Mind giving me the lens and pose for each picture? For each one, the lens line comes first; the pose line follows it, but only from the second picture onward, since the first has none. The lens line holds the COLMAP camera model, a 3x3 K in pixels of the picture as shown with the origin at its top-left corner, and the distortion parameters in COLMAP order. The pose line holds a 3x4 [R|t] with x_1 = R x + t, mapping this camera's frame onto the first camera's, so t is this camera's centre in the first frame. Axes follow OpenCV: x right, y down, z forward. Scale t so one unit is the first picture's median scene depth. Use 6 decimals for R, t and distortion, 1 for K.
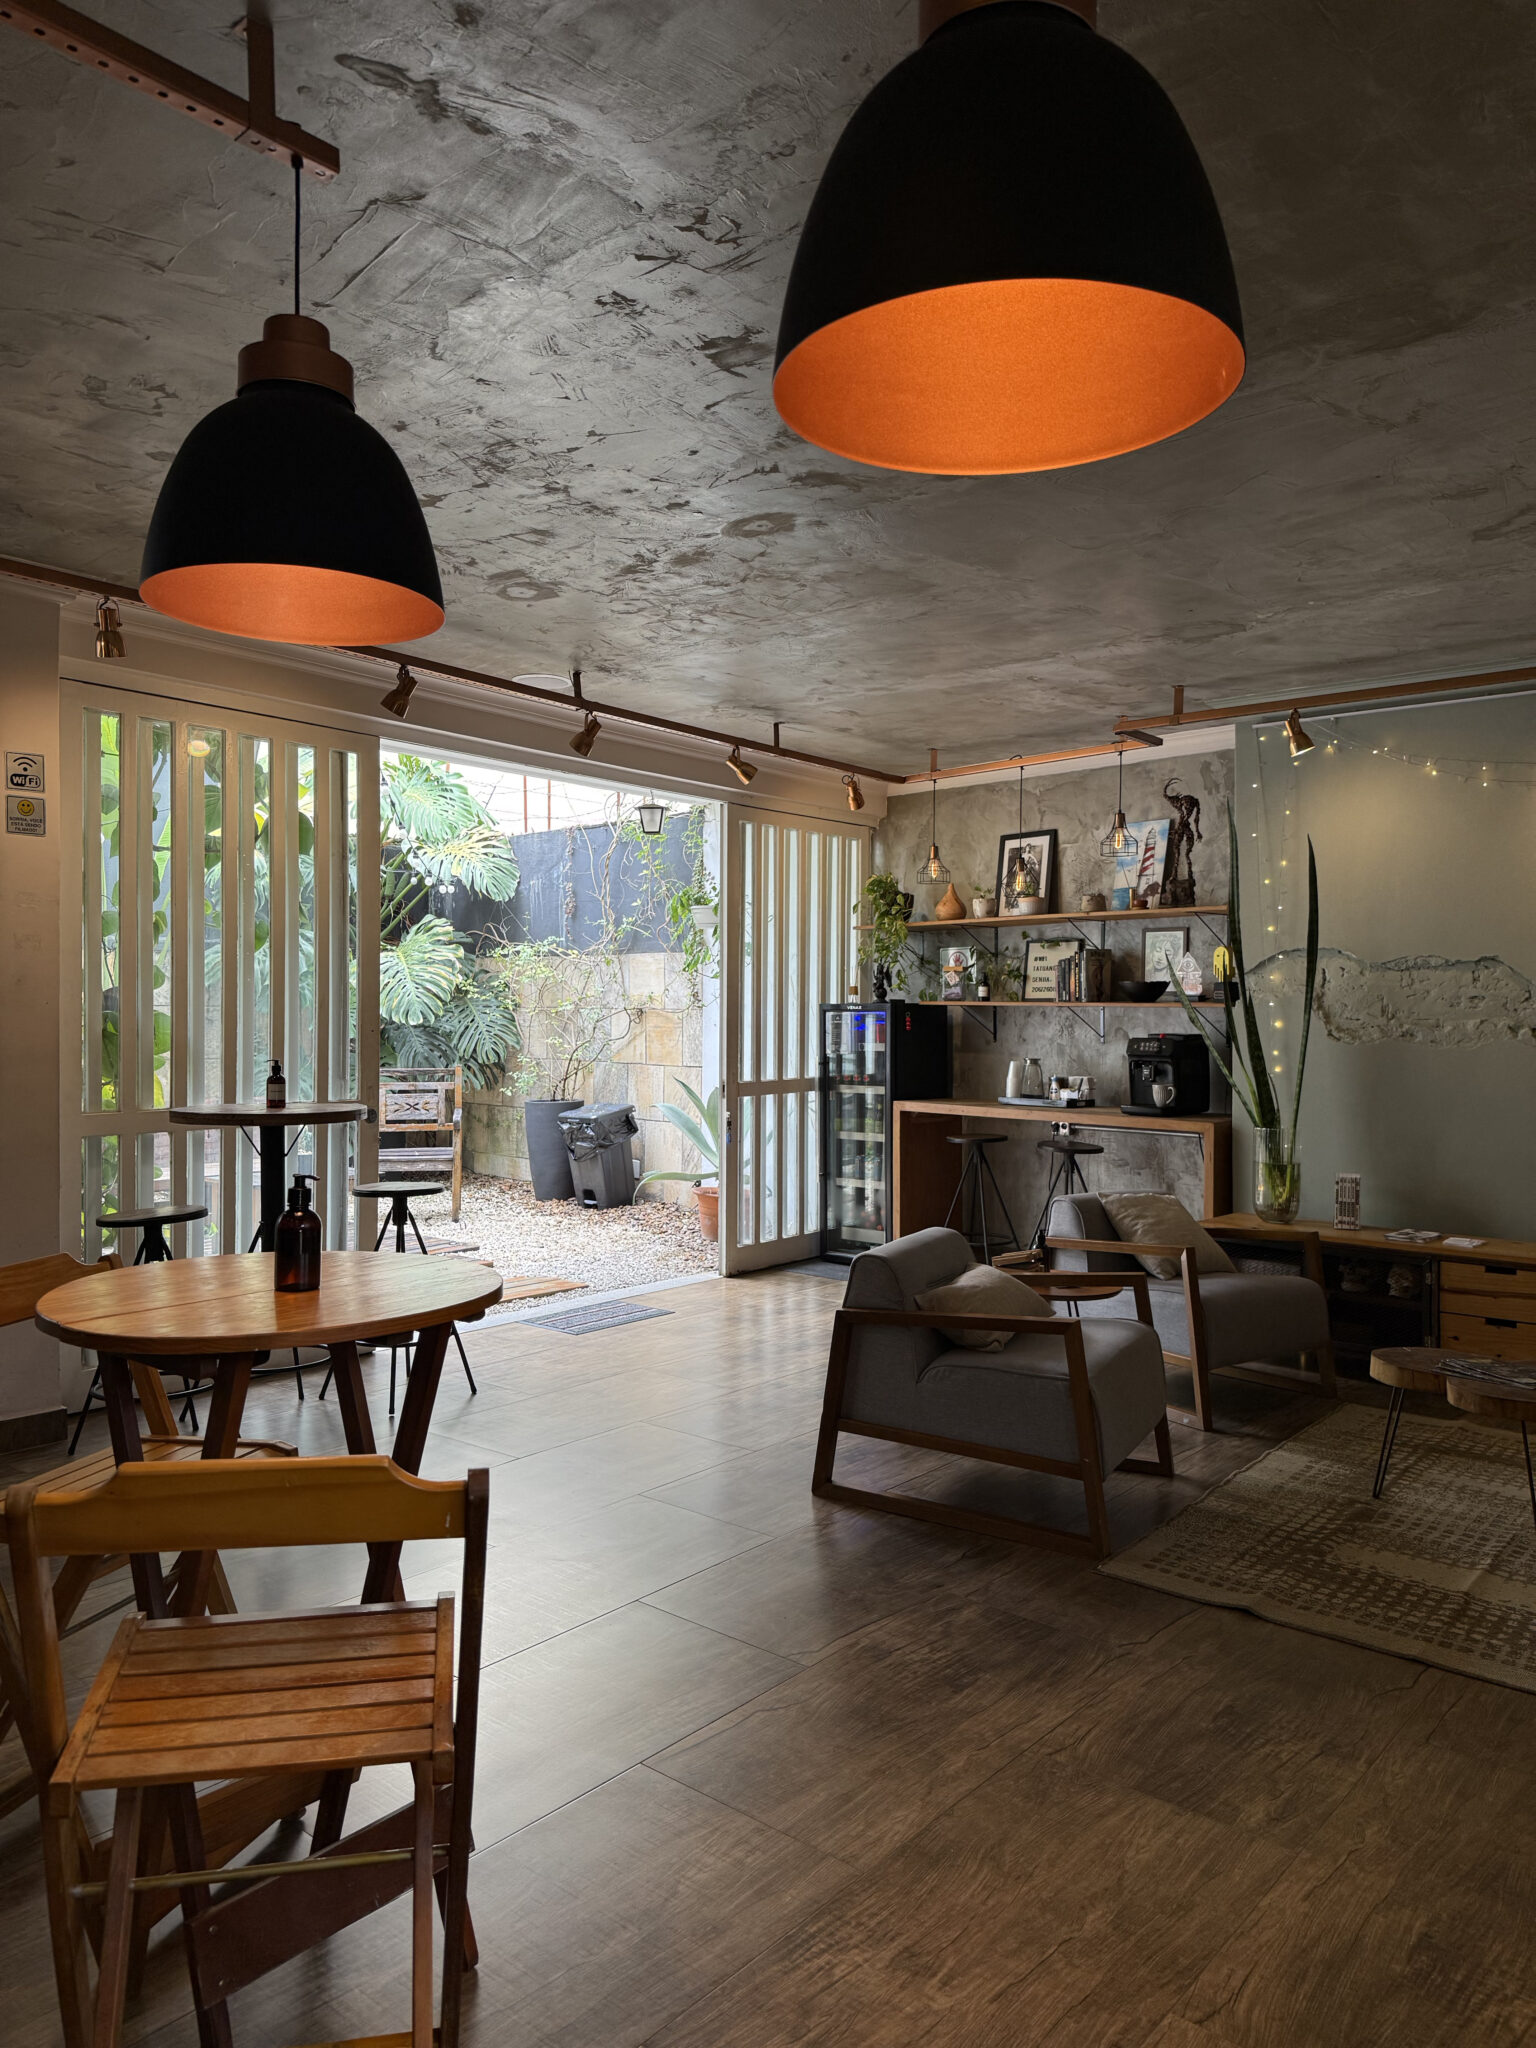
lens RADIAL K [[1441.8, 0, 757.3], [0, 1441.8, 1020.1], [0, 0, 1]] dist [0.092506, -0.122590]
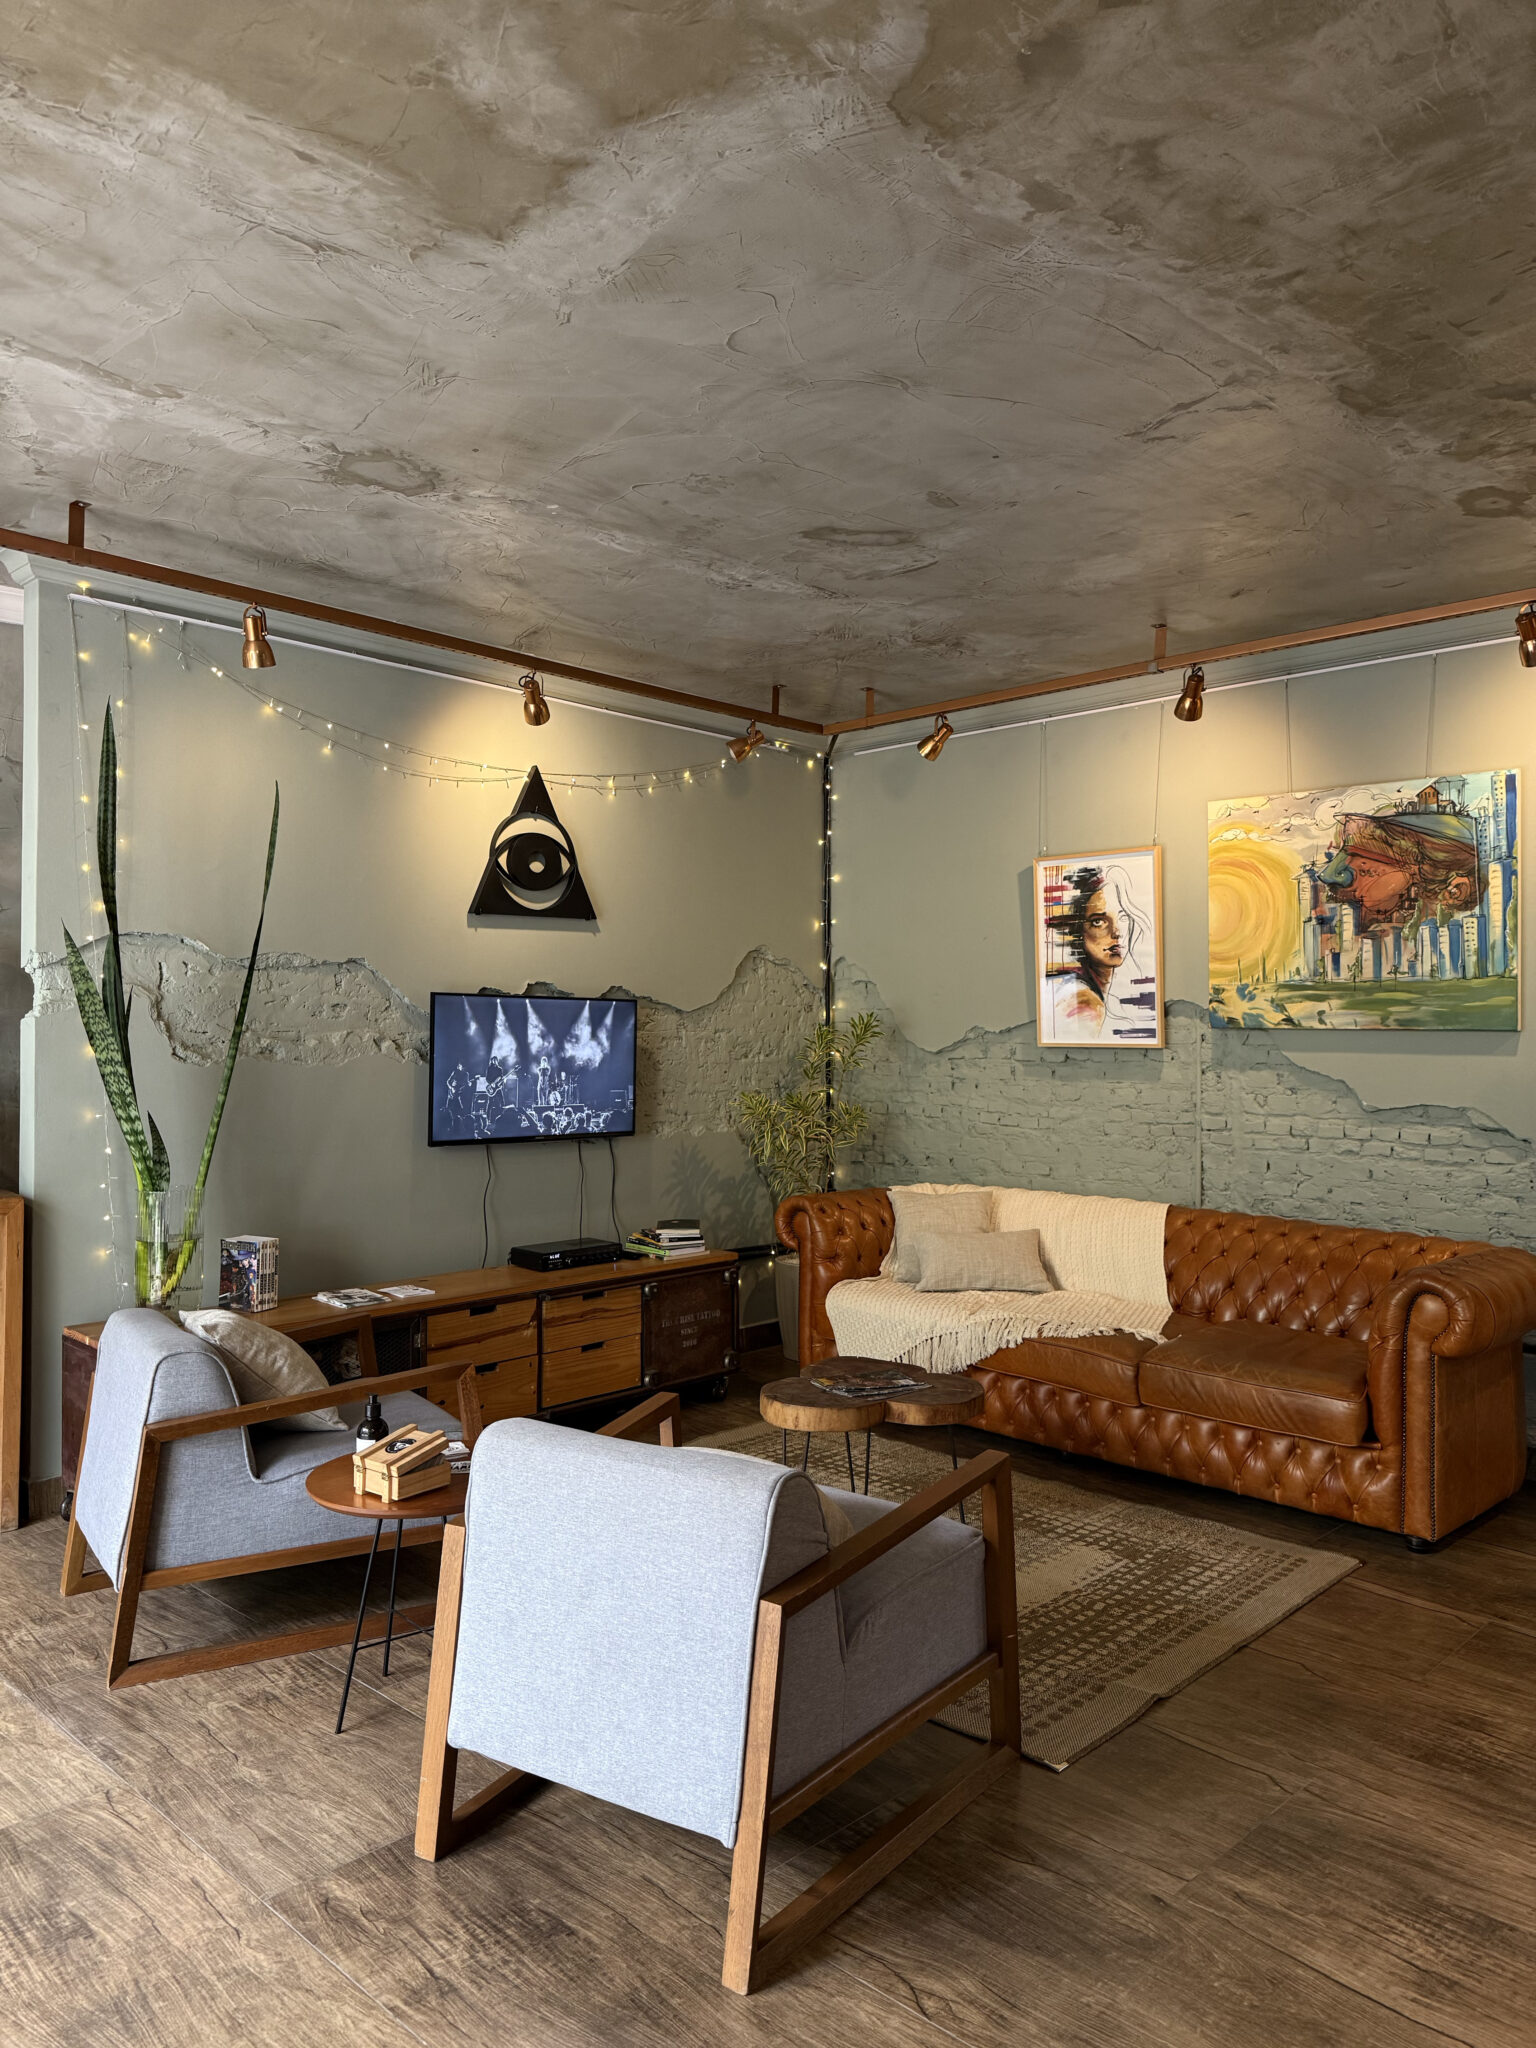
lens RADIAL K [[1441.8, 0, 755.8], [0, 1441.8, 1031.6], [0, 0, 1]] dist [0.092506, -0.122590]
pose [[0.065647, -0.007562, 0.997814, -0.271711], [0.001995, 0.999970, 0.007447, -0.004978], [-0.997841, 0.001502, 0.065660, 0.566658]]
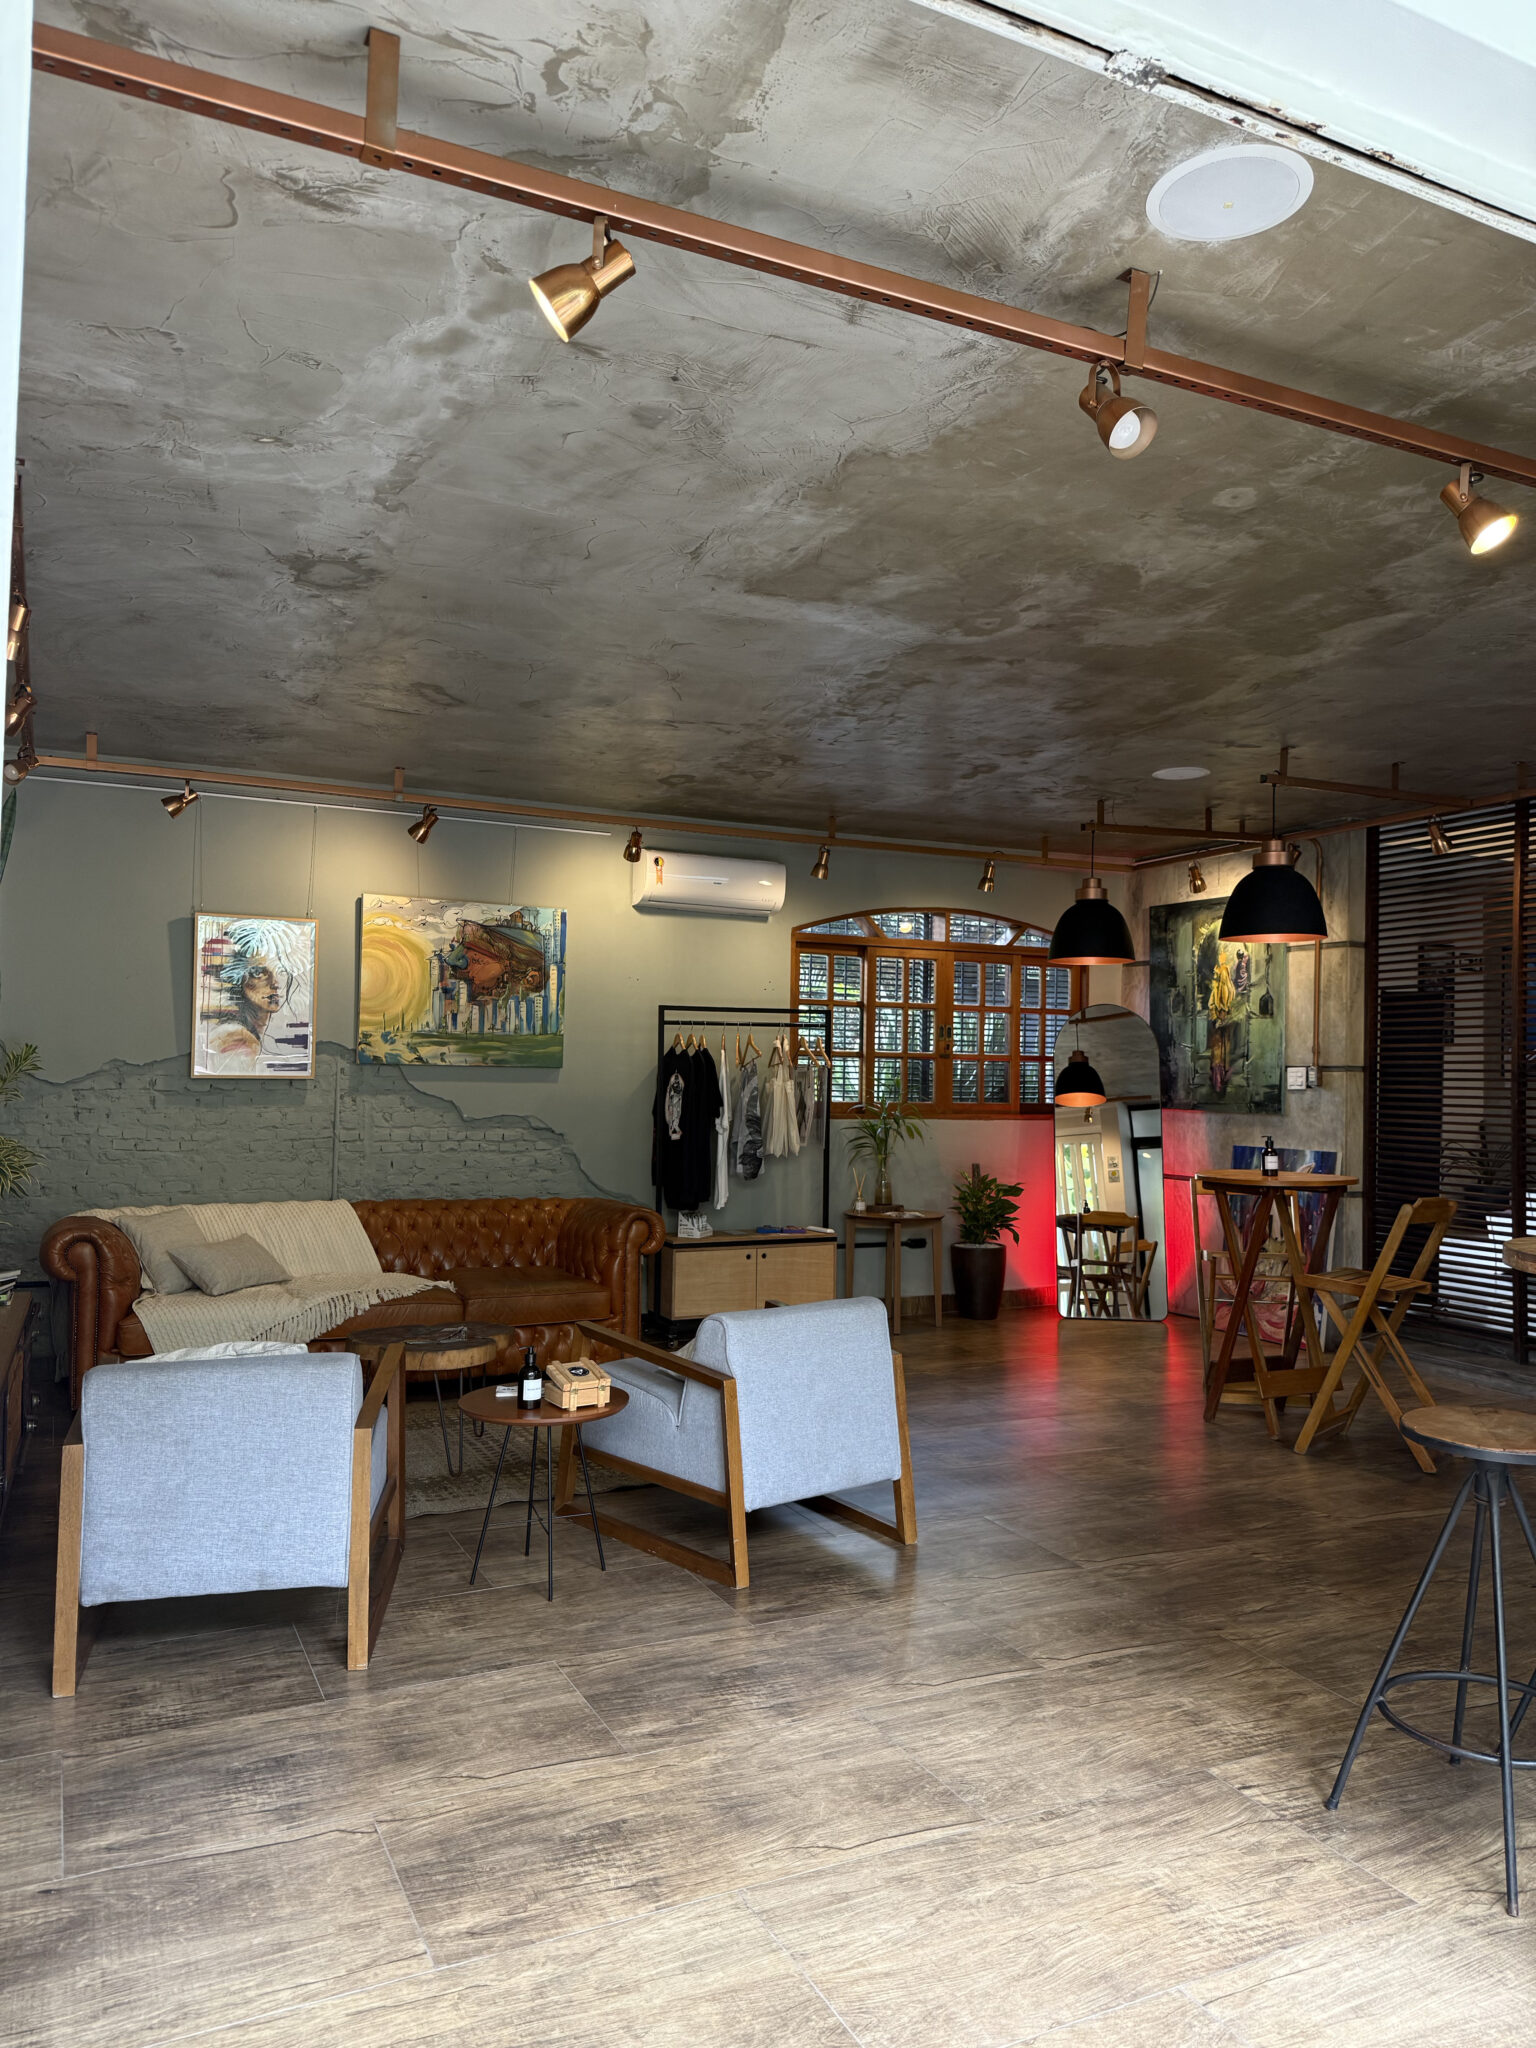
lens RADIAL K [[1441.8, 0, 779.3], [0, 1441.8, 1040.5], [0, 0, 1]] dist [0.092506, -0.122590]
pose [[-0.919578, -0.011905, 0.392728, -0.161450], [-0.019139, 0.999712, -0.014510, -0.007668], [-0.392442, -0.020860, -0.919540, 1.175456]]
